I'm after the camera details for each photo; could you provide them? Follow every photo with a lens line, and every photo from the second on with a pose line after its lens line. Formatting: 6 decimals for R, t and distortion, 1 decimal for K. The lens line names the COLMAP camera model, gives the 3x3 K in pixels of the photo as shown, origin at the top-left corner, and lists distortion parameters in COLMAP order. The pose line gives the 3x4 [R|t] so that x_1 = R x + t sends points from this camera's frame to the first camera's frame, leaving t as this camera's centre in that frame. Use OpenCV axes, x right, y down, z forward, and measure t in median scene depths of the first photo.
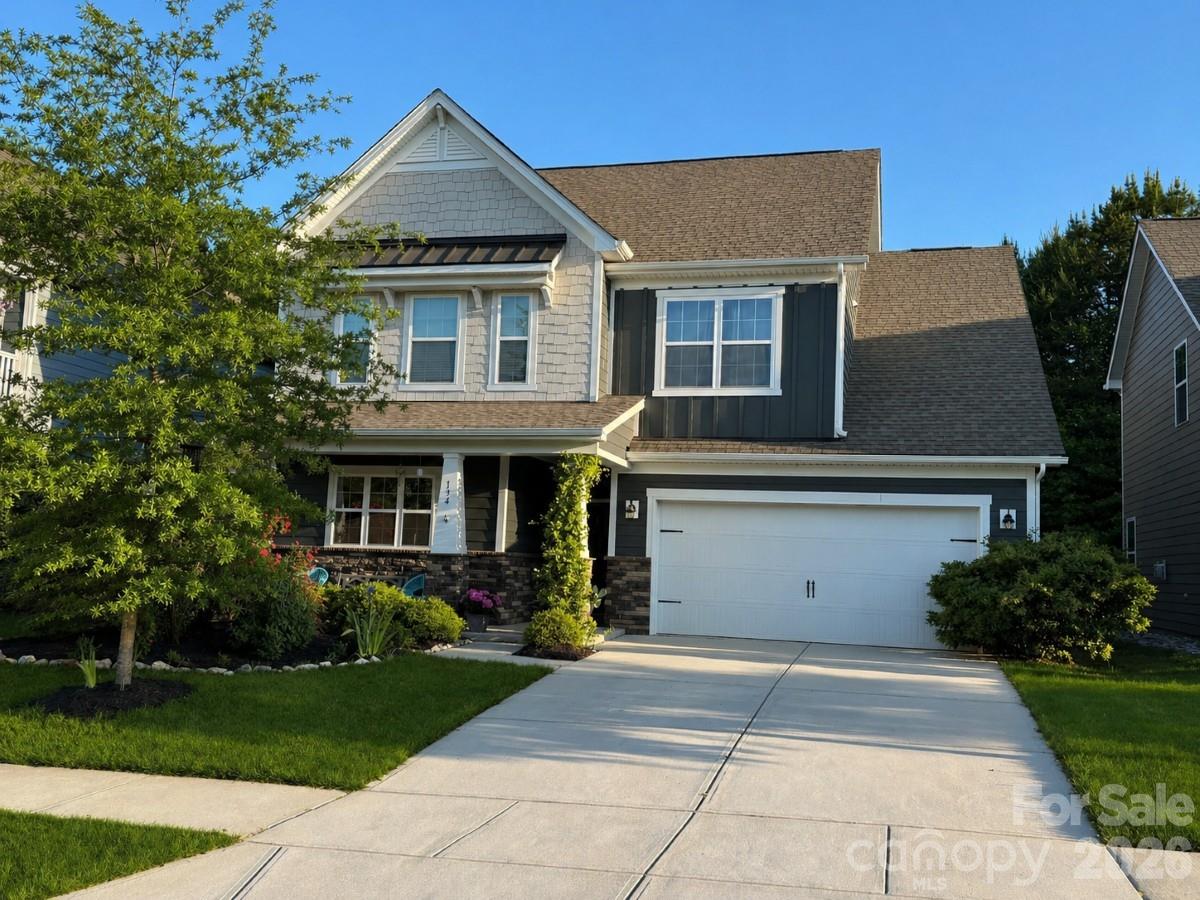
lens RADIAL K [[1086.6, 0, 600.0], [0, 1086.6, 450.0], [0, 0, 1]] dist [0.015237, -0.003881]
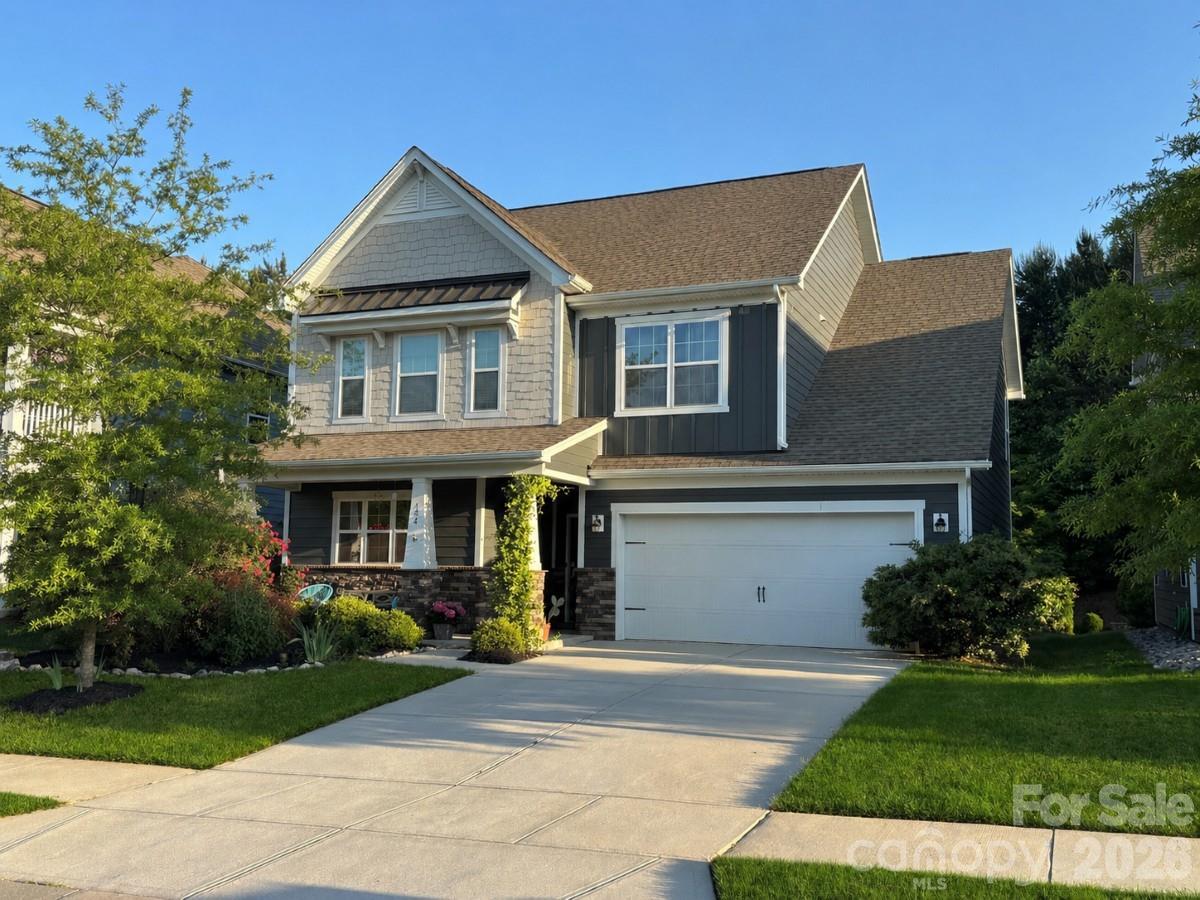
lens RADIAL K [[1086.6, 0, 600.0], [0, 1086.6, 450.0], [0, 0, 1]] dist [0.015237, -0.003881]
pose [[0.989489, -0.039396, -0.139136, 0.187182], [0.037830, 0.999188, -0.013879, -0.003040], [0.139570, 0.008469, 0.990176, -0.063106]]
